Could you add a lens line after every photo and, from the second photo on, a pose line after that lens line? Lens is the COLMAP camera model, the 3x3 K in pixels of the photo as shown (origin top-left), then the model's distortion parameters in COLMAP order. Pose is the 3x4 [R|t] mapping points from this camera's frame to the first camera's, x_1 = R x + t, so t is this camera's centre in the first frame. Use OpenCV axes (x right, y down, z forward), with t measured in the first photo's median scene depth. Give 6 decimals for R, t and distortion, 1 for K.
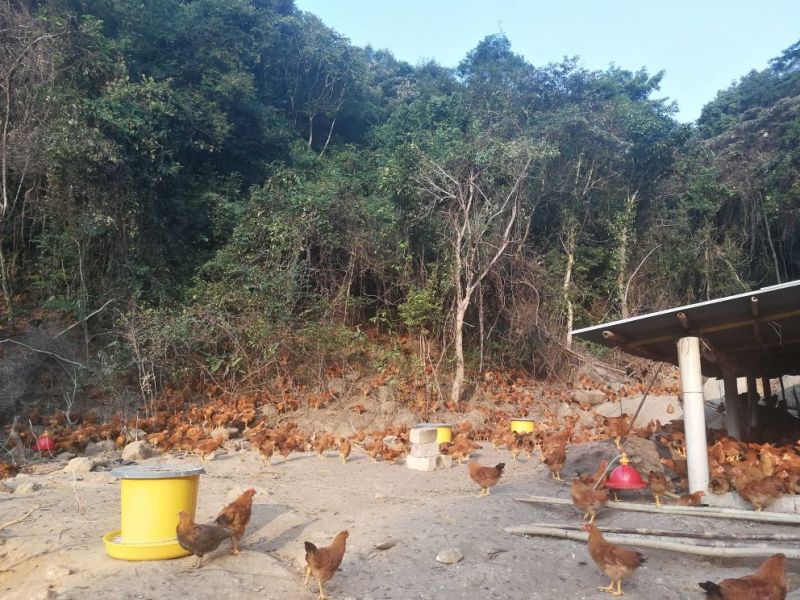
lens RADIAL K [[645.6, 0, 400.9], [0, 645.6, 294.0], [0, 0, 1]] dist [0.010253, -0.003029]
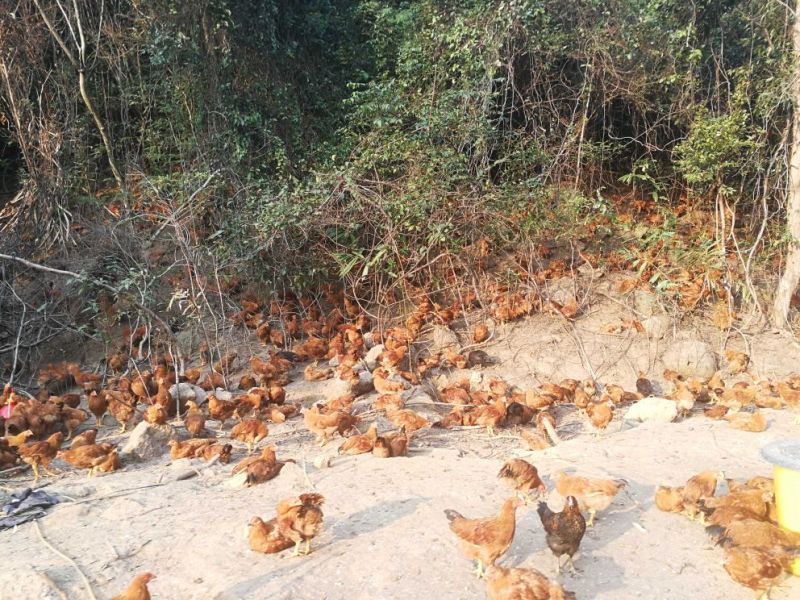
lens RADIAL K [[645.6, 0, 400.9], [0, 645.6, 294.0], [0, 0, 1]] dist [0.010253, -0.003029]
pose [[0.928679, -0.000591, -0.370885, -0.015172], [0.069290, 0.982669, 0.171931, 0.029874], [0.364356, -0.185367, 0.912625, 0.371554]]
